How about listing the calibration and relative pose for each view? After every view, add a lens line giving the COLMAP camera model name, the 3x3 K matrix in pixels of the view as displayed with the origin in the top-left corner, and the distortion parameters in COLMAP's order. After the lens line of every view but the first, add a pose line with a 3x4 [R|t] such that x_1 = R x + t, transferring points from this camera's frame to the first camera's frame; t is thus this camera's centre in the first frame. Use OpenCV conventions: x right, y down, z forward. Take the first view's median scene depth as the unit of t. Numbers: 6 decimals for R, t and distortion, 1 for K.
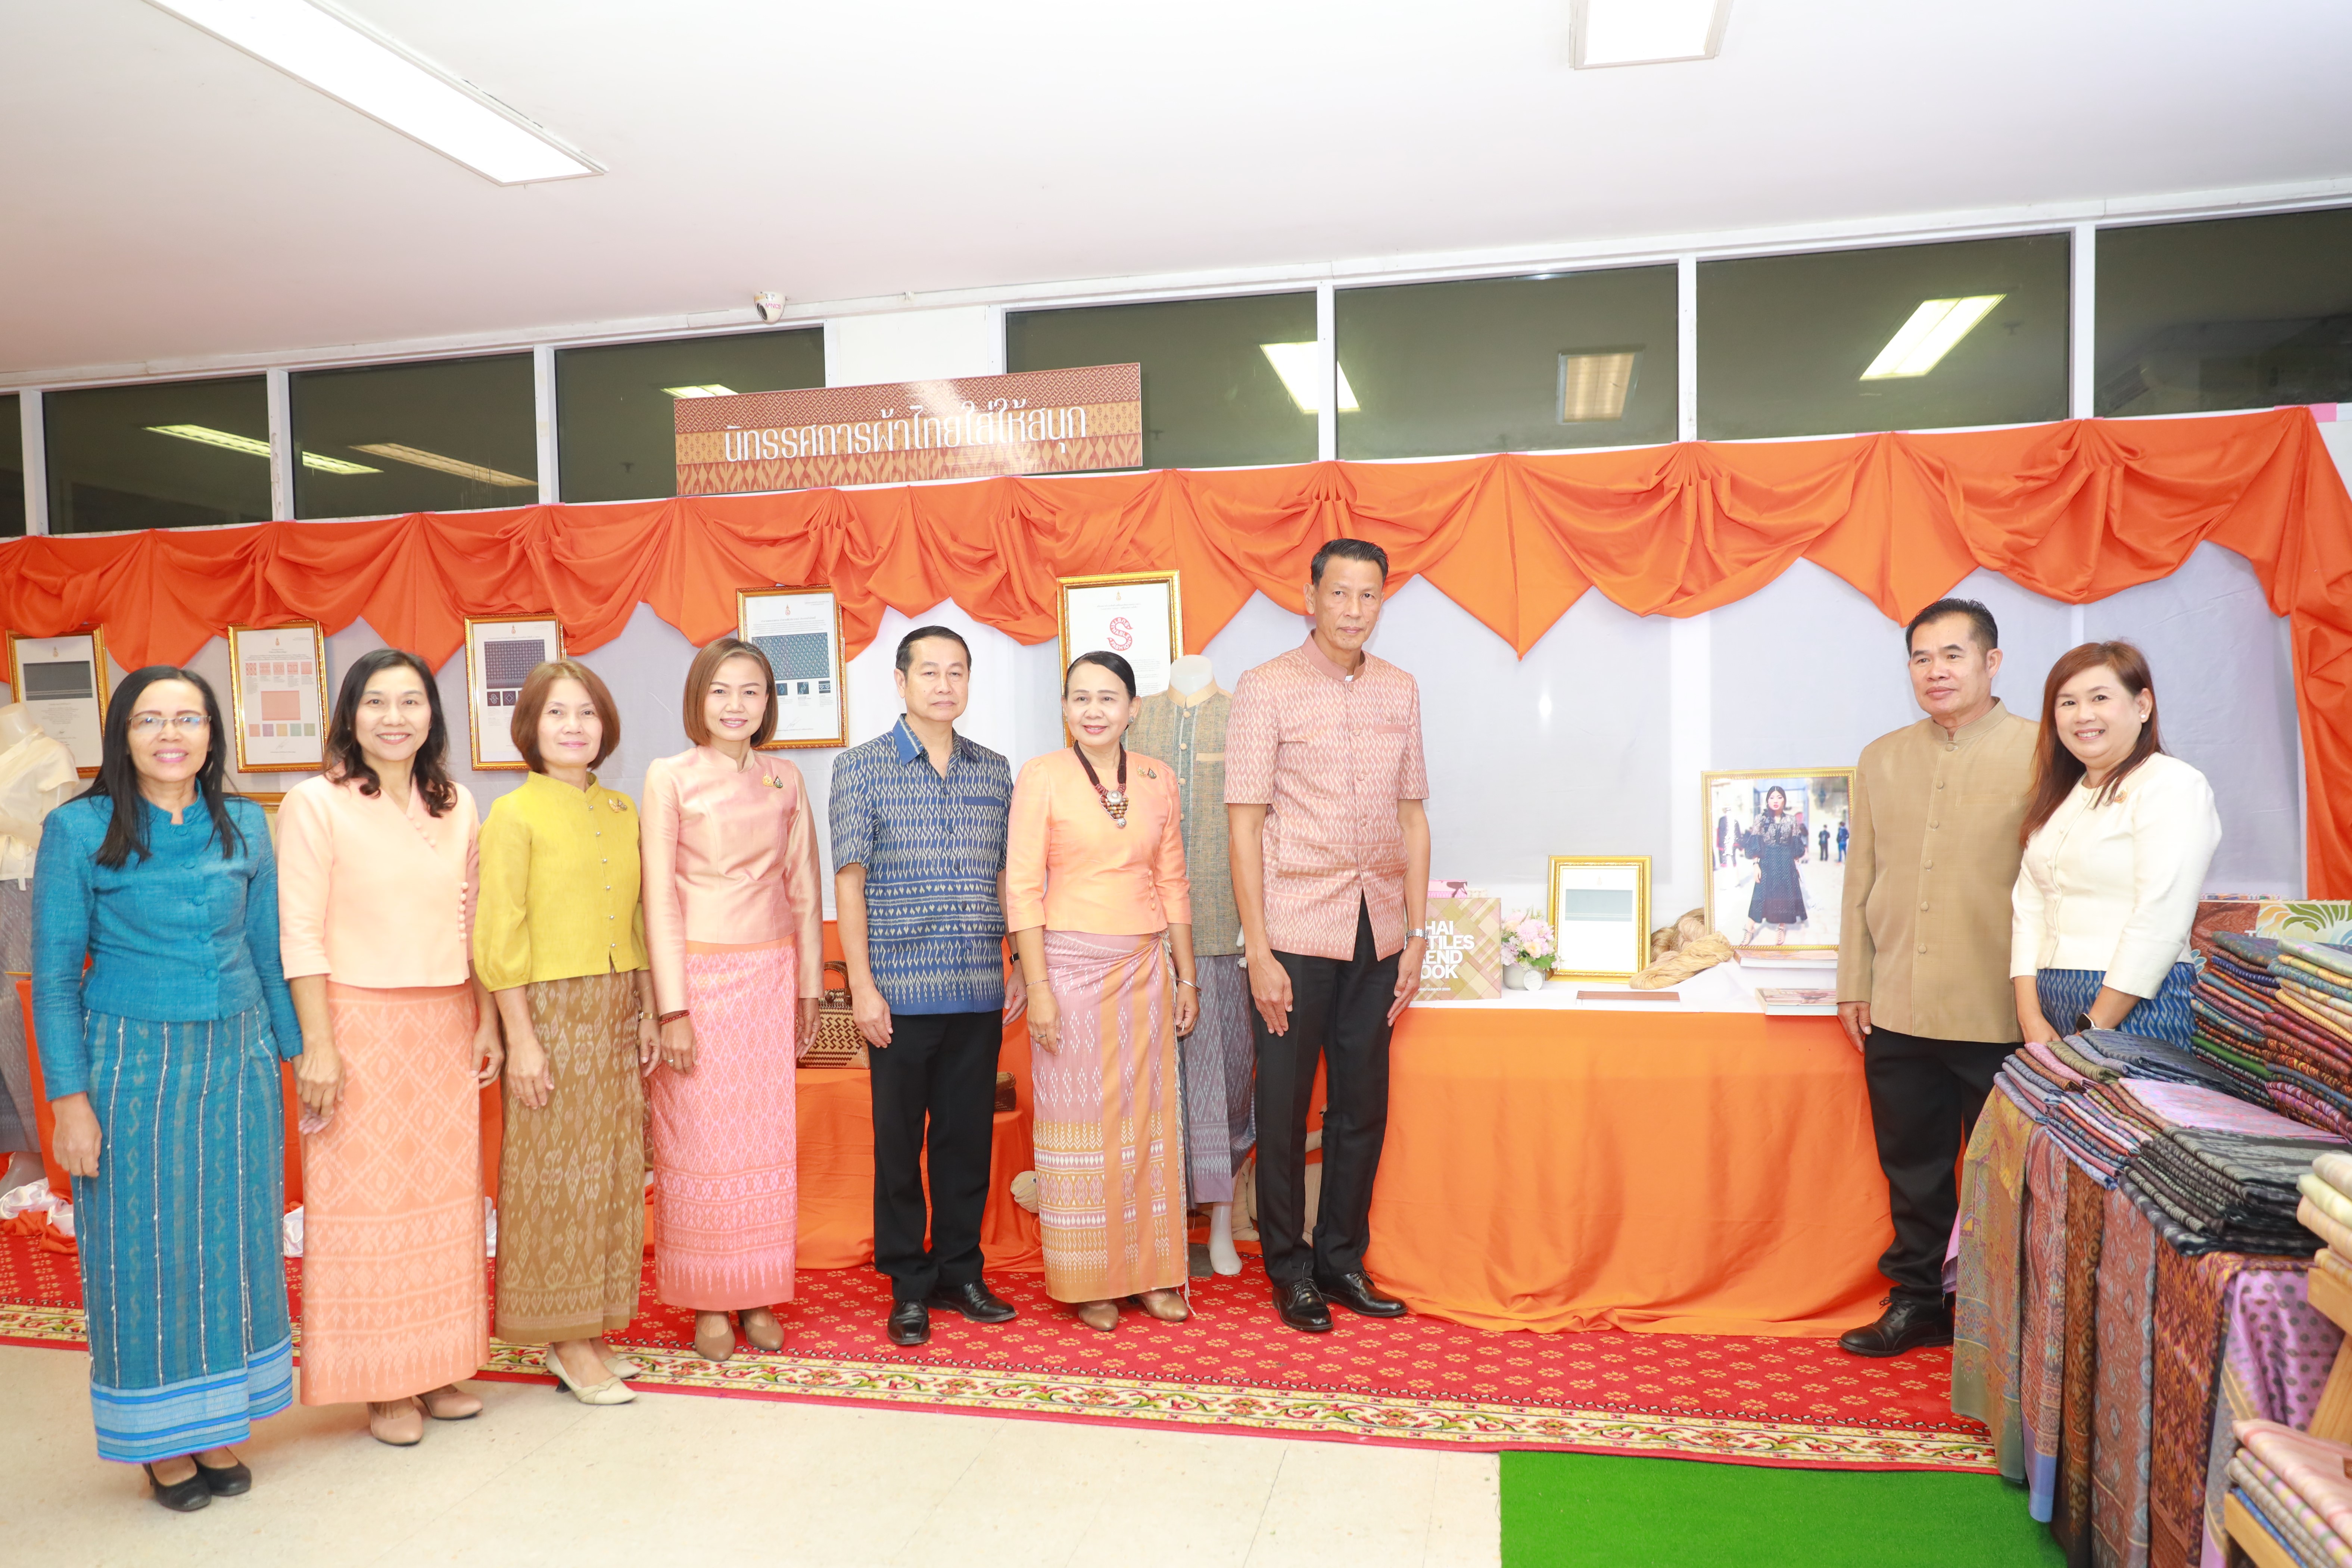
lens RADIAL K [[1756.2, 0, 1168.2], [0, 1756.2, 790.9], [0, 0, 1]] dist [-0.003339, 0.005710]
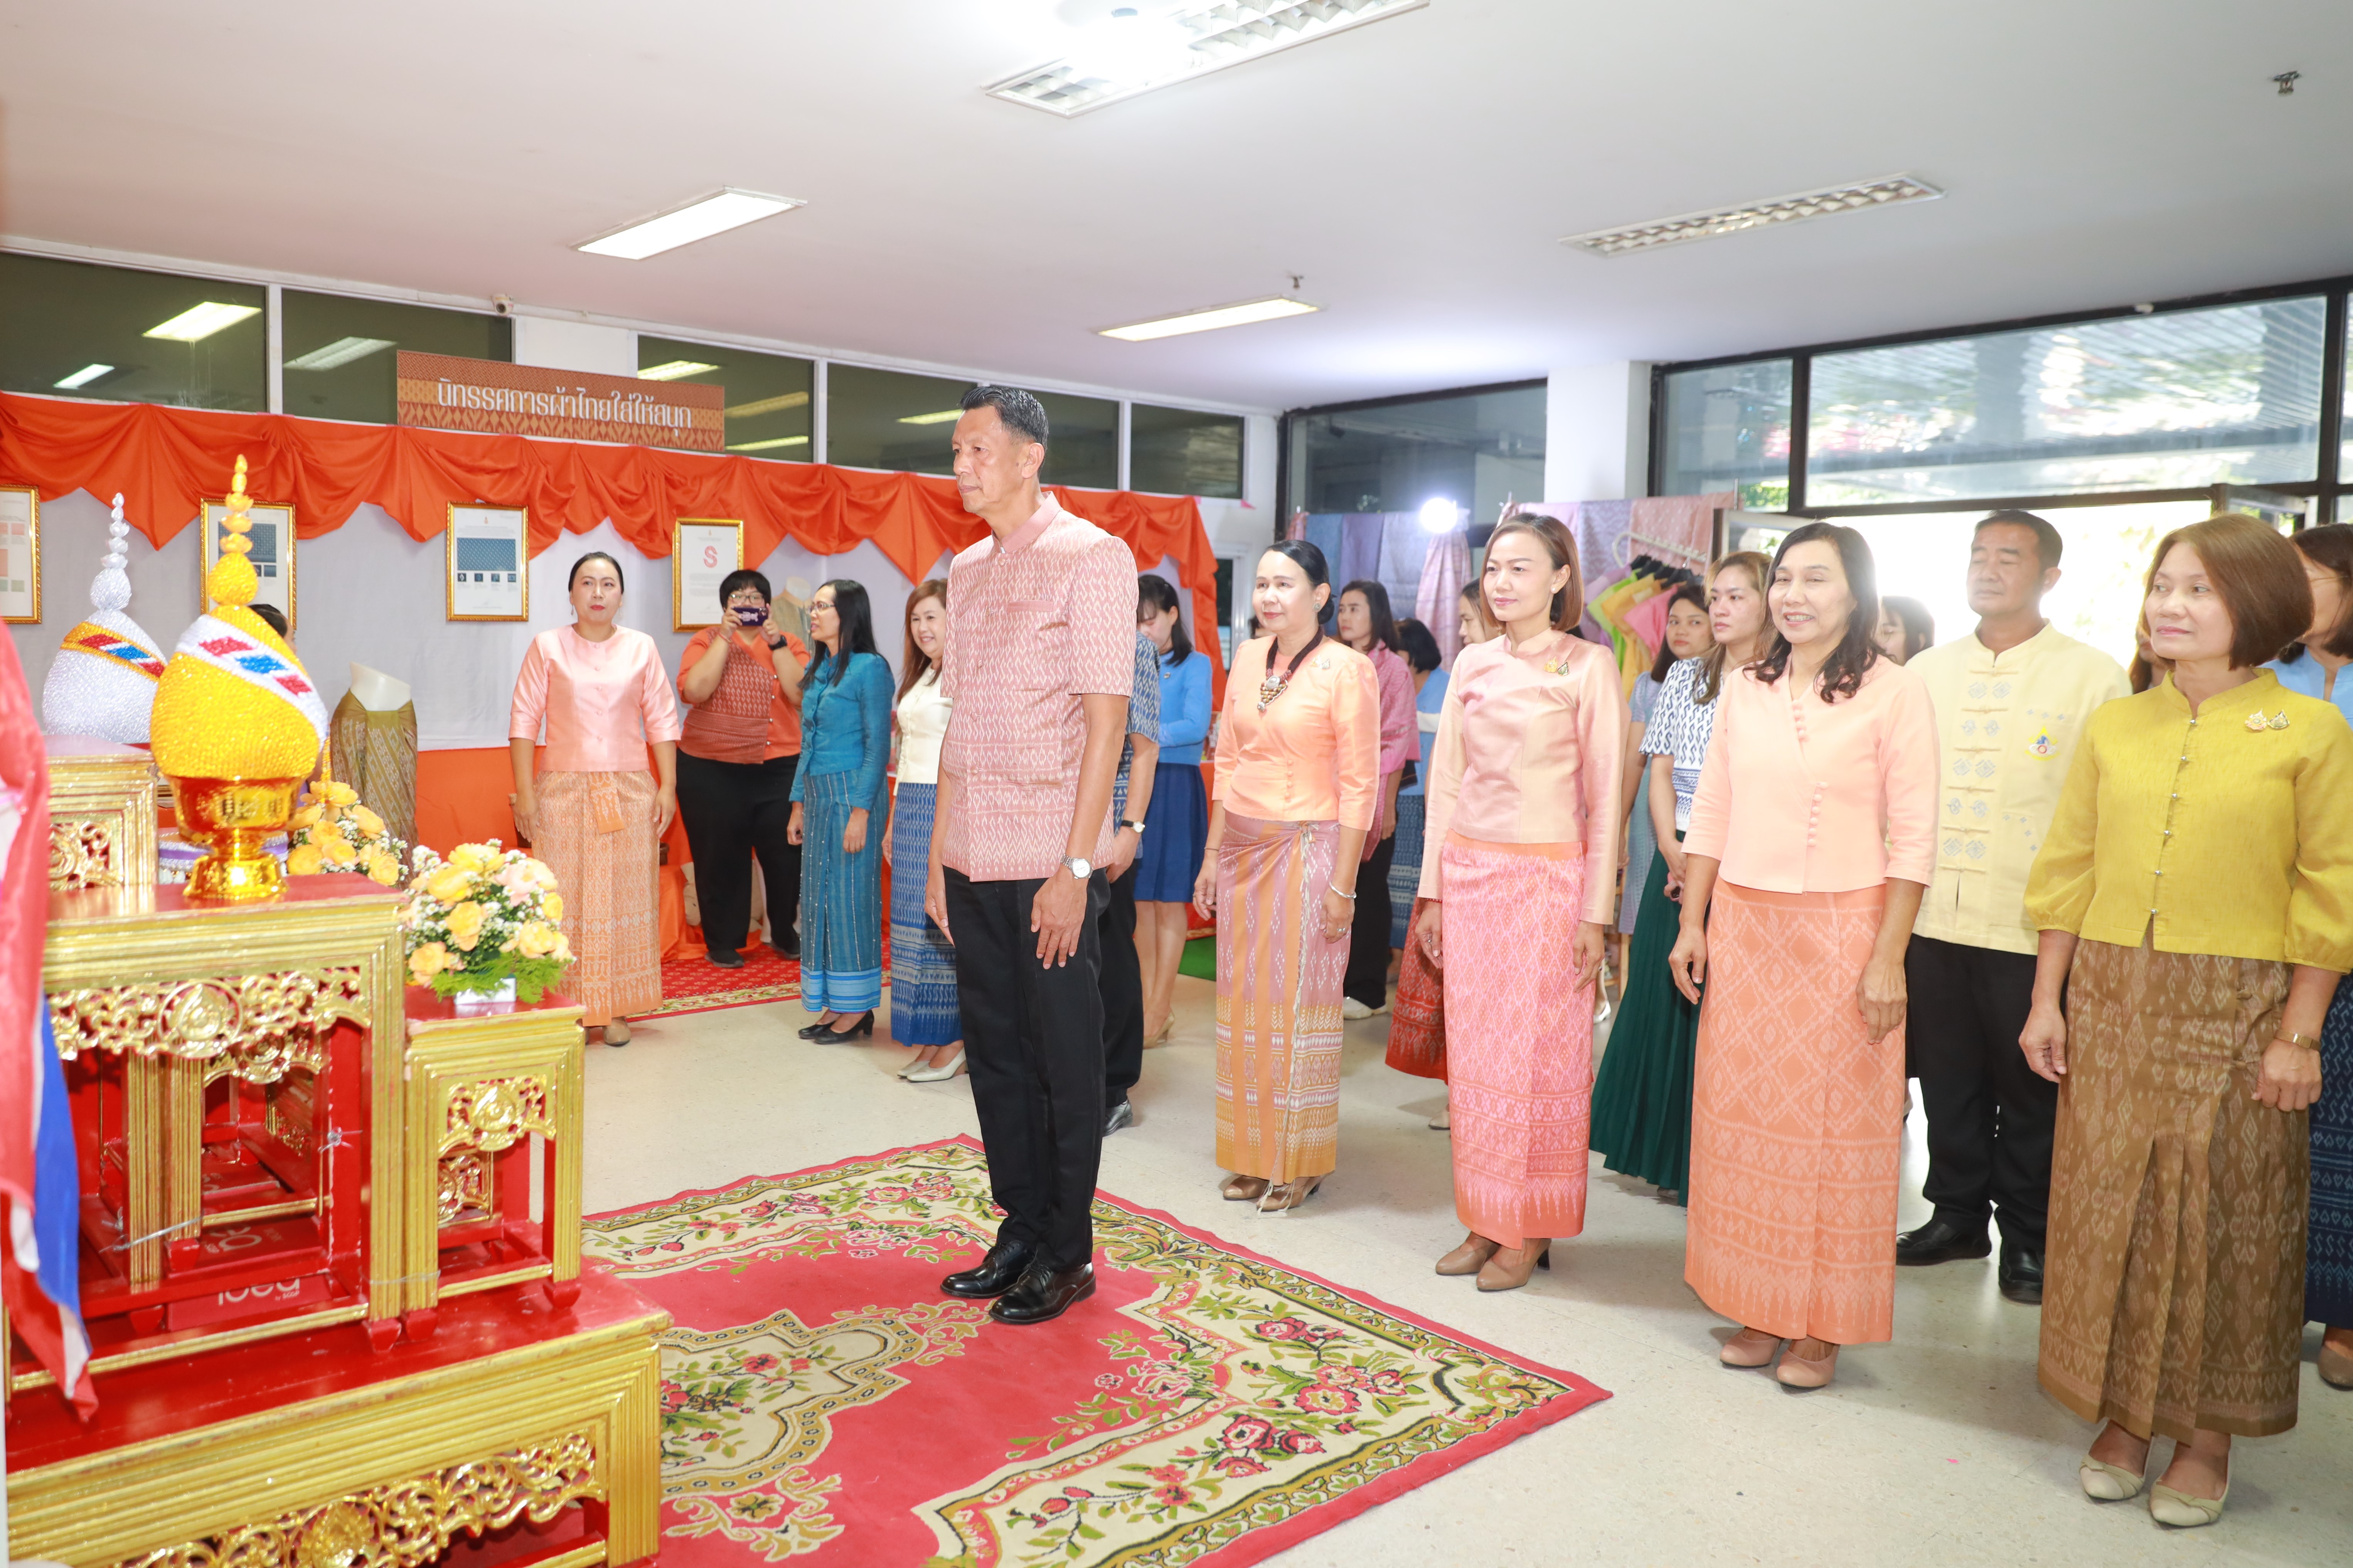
lens RADIAL K [[1711.9, 0, 1060.4], [0, 1711.9, 729.2], [0, 0, 1]] dist [-0.009291, 0.001152]
pose [[0.598136, -0.013385, 0.801283, -1.121233], [-0.006289, 0.999751, 0.021395, 0.032316], [-0.801370, -0.017836, 0.597903, -0.182732]]
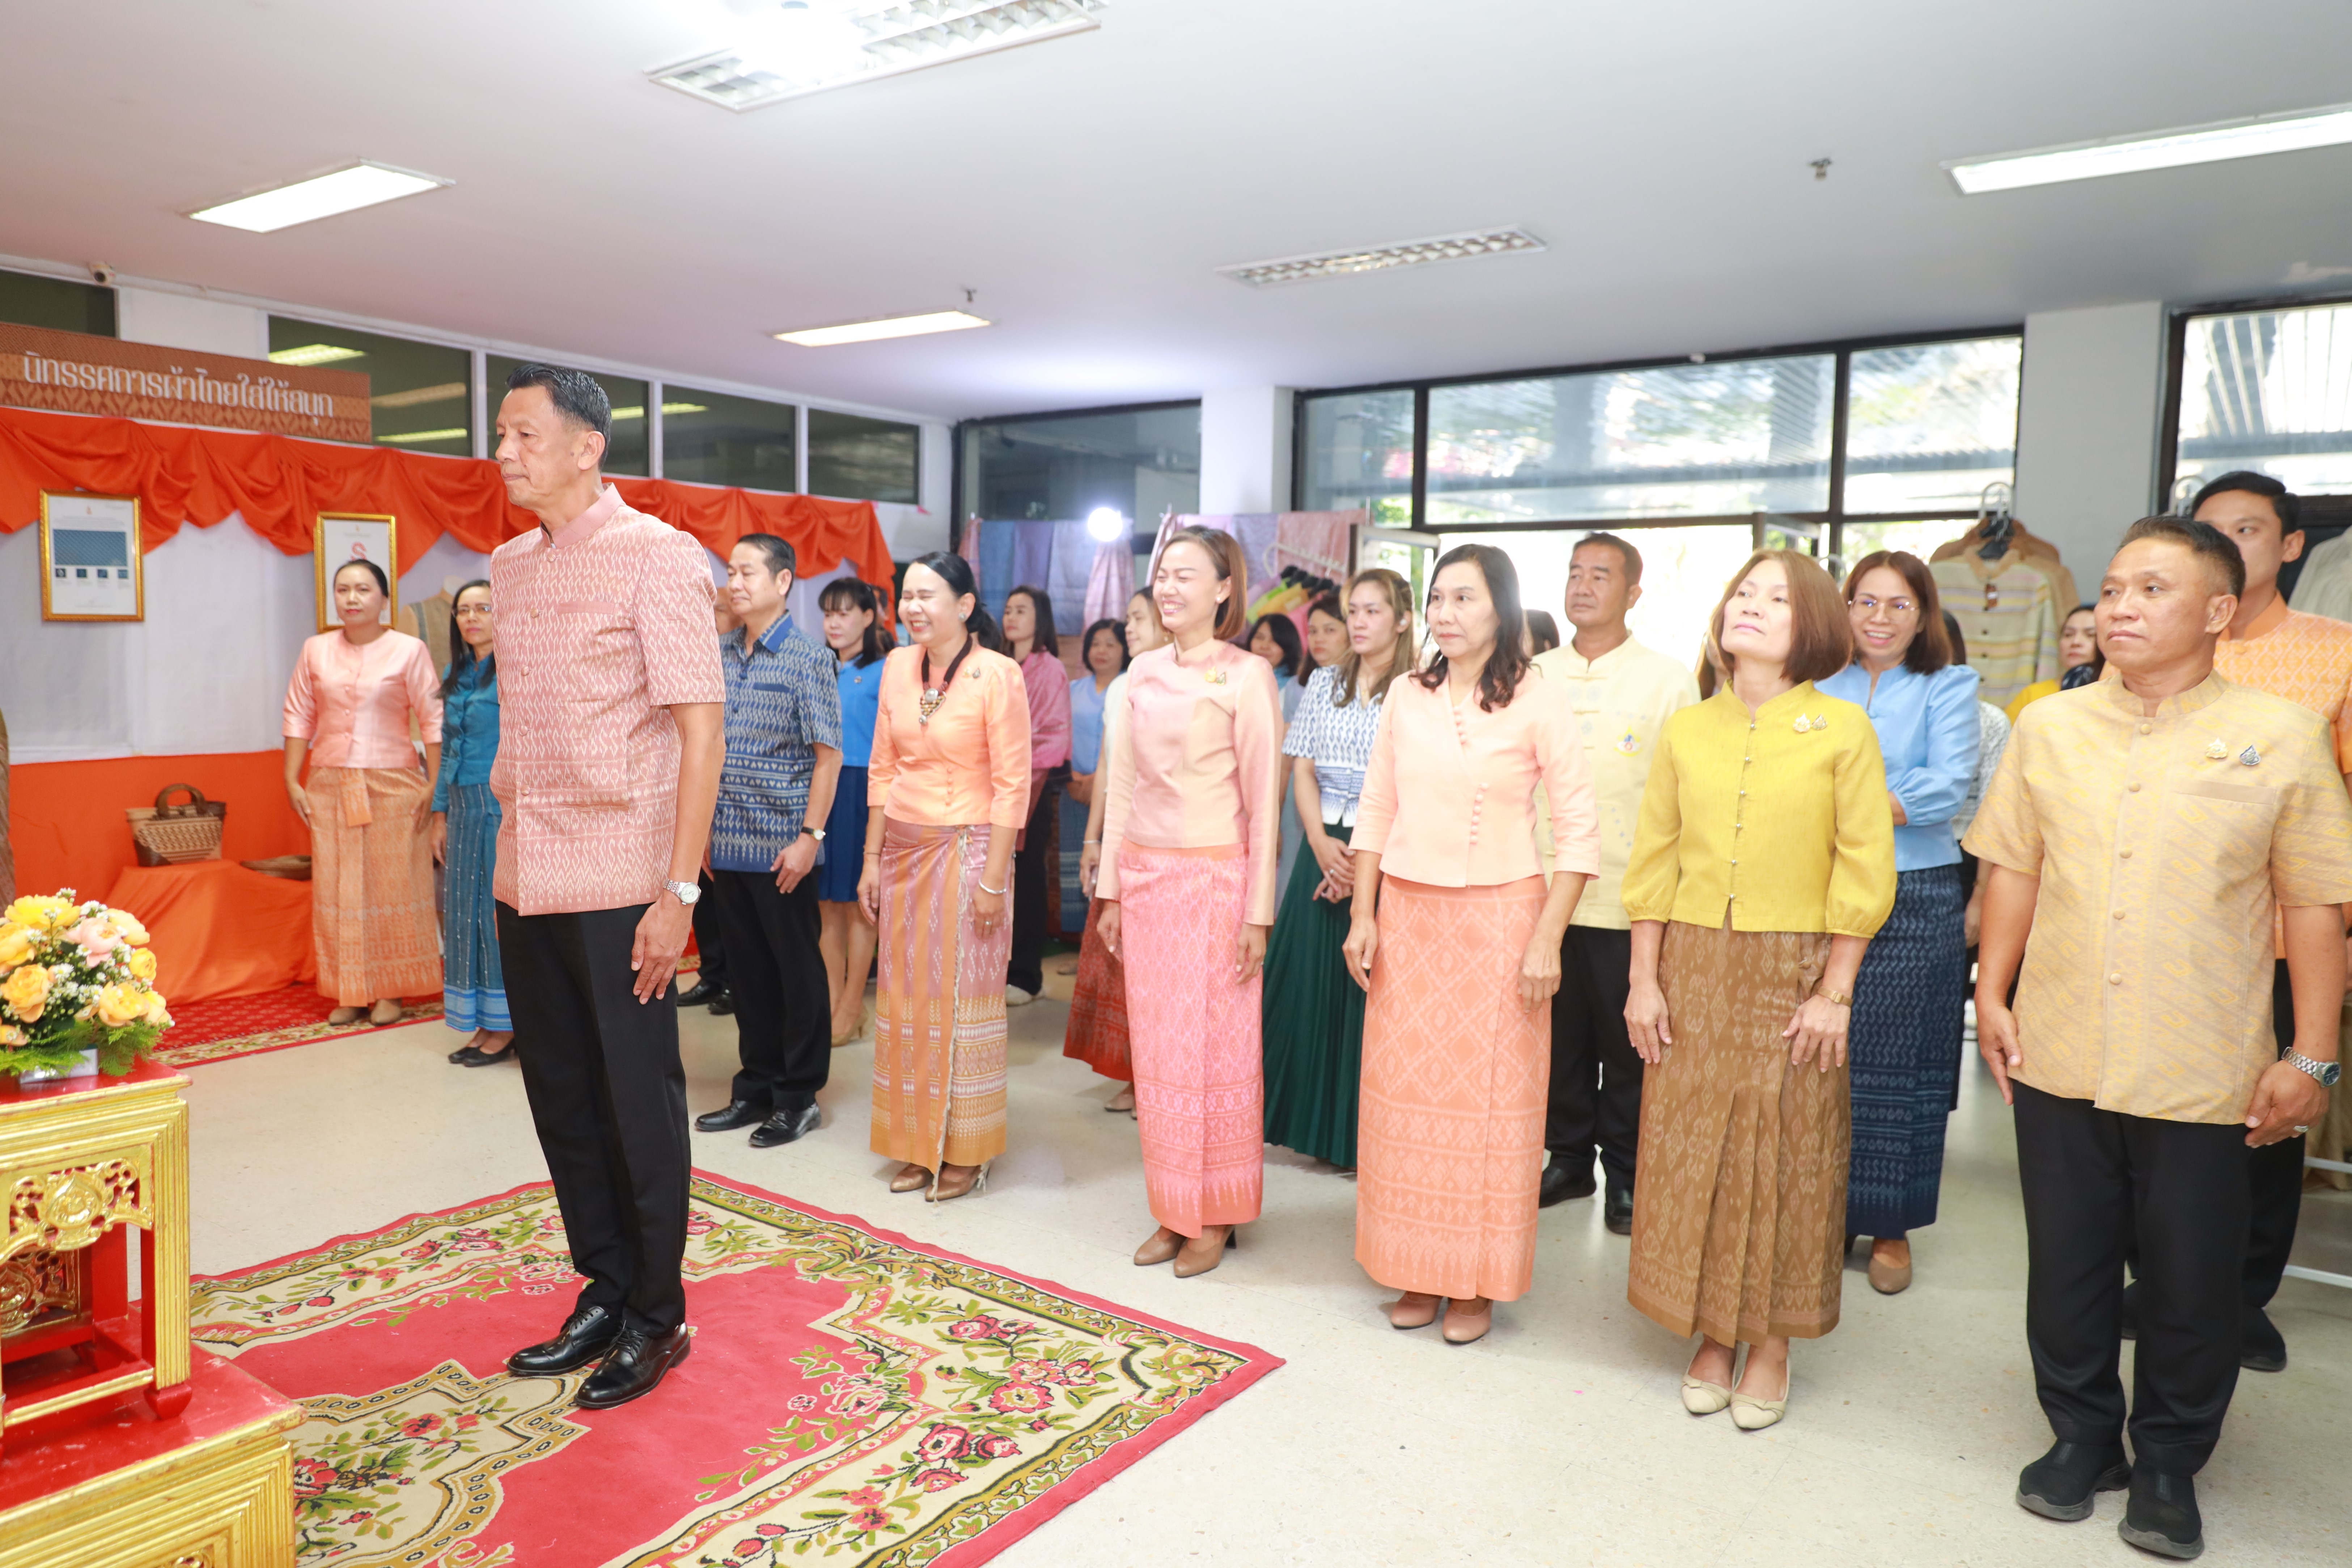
lens RADIAL K [[1606.7, 0, 1157.5], [0, 1606.7, 768.0], [0, 0, 1]] dist [-0.009682, 0.004200]
pose [[0.378411, -0.045993, 0.924494, -1.090499], [-0.001182, 0.998740, 0.050171, 0.025267], [-0.925637, -0.020078, 0.377880, -0.161280]]
